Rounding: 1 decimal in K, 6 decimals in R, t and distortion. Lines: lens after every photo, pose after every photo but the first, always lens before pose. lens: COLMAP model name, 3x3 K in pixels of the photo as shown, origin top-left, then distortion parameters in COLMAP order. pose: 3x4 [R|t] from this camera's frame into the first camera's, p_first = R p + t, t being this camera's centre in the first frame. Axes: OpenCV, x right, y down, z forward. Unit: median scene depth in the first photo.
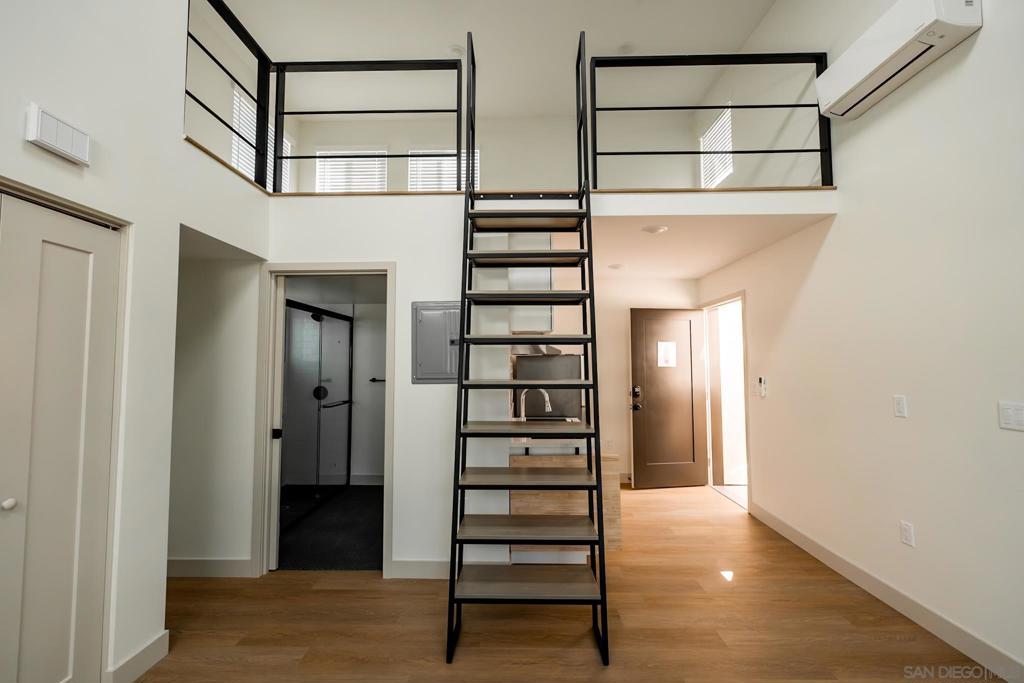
lens RADIAL K [[431.5, 0, 493.3], [0, 431.5, 347.2], [0, 0, 1]] dist [0.003970, -0.001257]
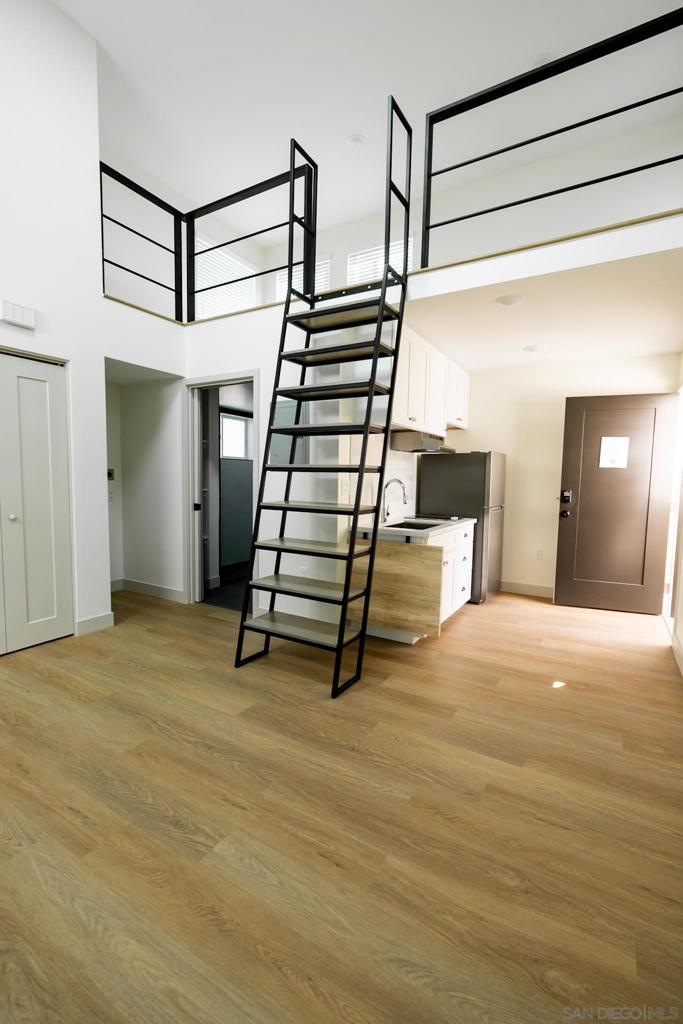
lens RADIAL K [[431.5, 0, 321.1], [0, 431.5, 519.1], [0, 0, 1]] dist [0.003970, -0.001257]
pose [[0.868416, 0.066721, -0.491327, 0.587119], [-0.001873, 0.991339, 0.131312, 0.062641], [0.495833, -0.113113, 0.861020, 0.005118]]
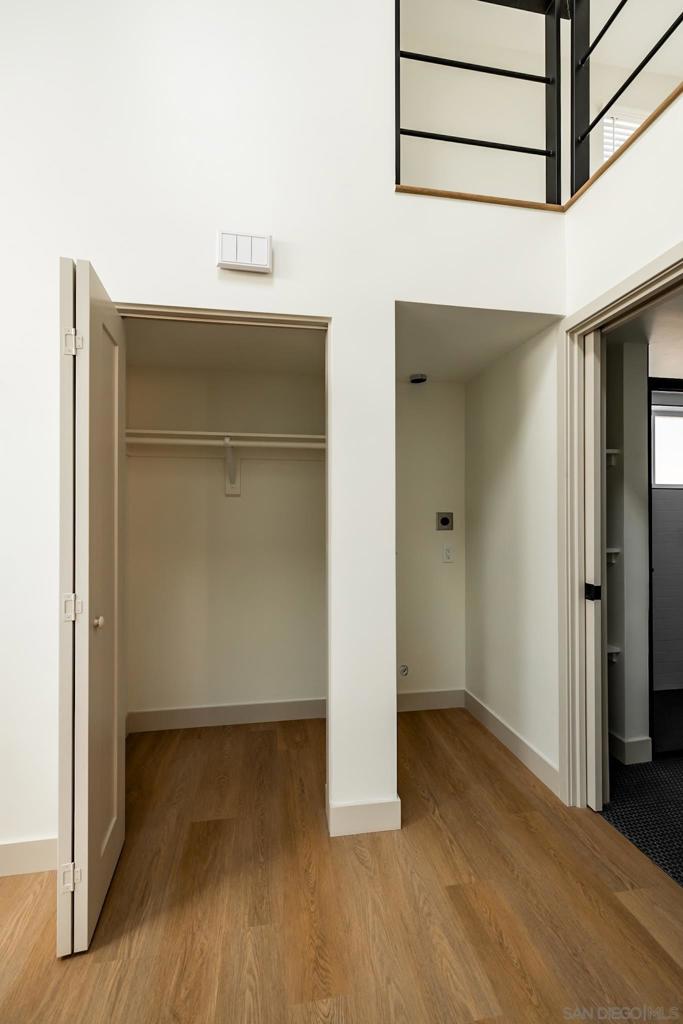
lens RADIAL K [[431.5, 0, 337.3], [0, 431.5, 513.9], [0, 0, 1]] dist [0.003970, -0.001257]
pose [[0.216970, -0.006486, -0.976157, 0.023741], [0.036032, 0.999350, 0.001369, 0.083830], [0.975513, -0.035470, 0.217063, 0.578904]]
